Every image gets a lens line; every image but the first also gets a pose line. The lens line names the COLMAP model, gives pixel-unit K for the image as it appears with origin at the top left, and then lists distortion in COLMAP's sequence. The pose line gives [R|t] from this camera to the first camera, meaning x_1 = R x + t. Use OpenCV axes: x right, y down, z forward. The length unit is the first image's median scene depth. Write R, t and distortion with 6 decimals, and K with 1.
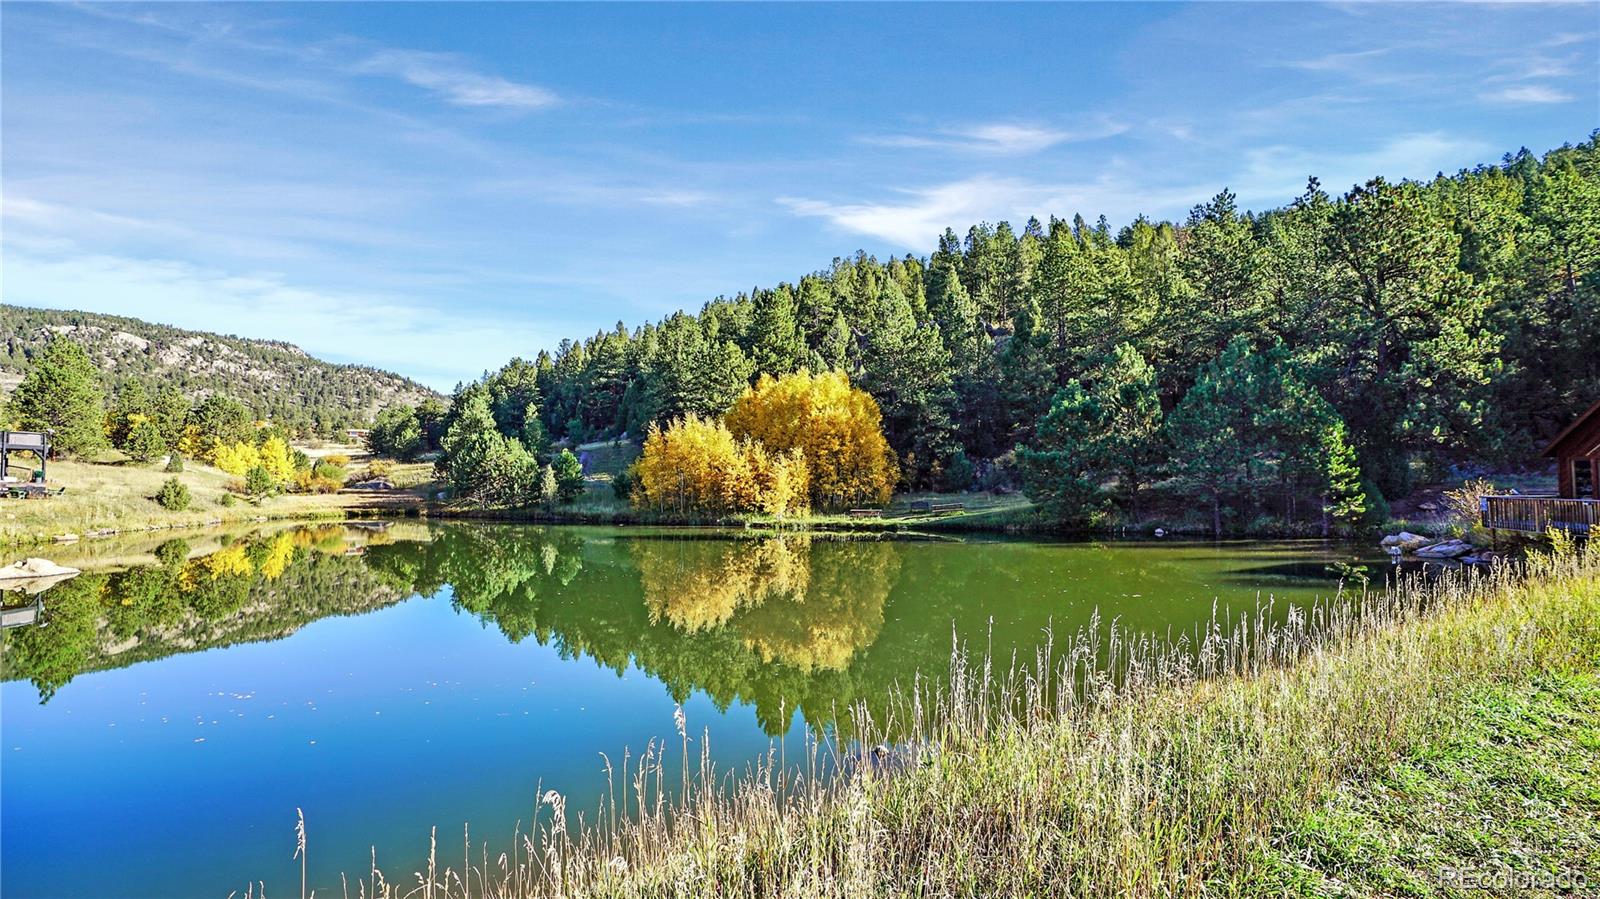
lens RADIAL K [[785.8, 0, 800.0], [0, 785.8, 449.5], [0, 0, 1]] dist [-0.001283, 0.000771]
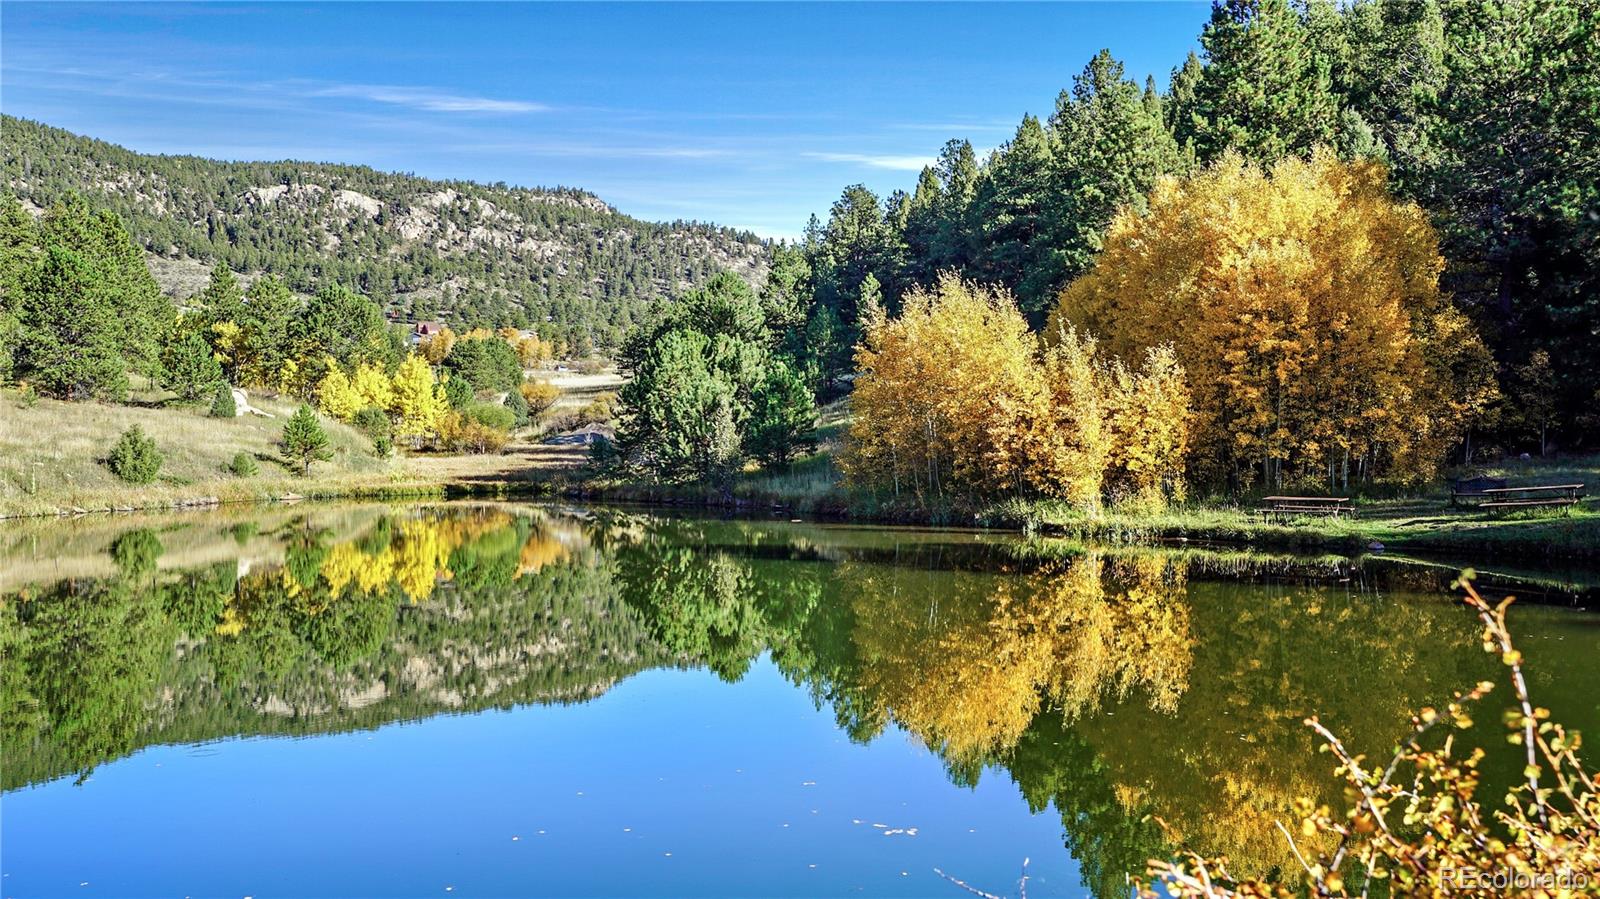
lens RADIAL K [[1606.9, 0, 800.0], [0, 1606.9, 449.5], [0, 0, 1]] dist [0.088605, -0.008387]
pose [[0.890974, 0.000431, -0.454054, 0.083249], [0.023905, 0.998568, 0.047856, 0.002587], [0.453425, -0.053493, 0.889688, 0.055630]]
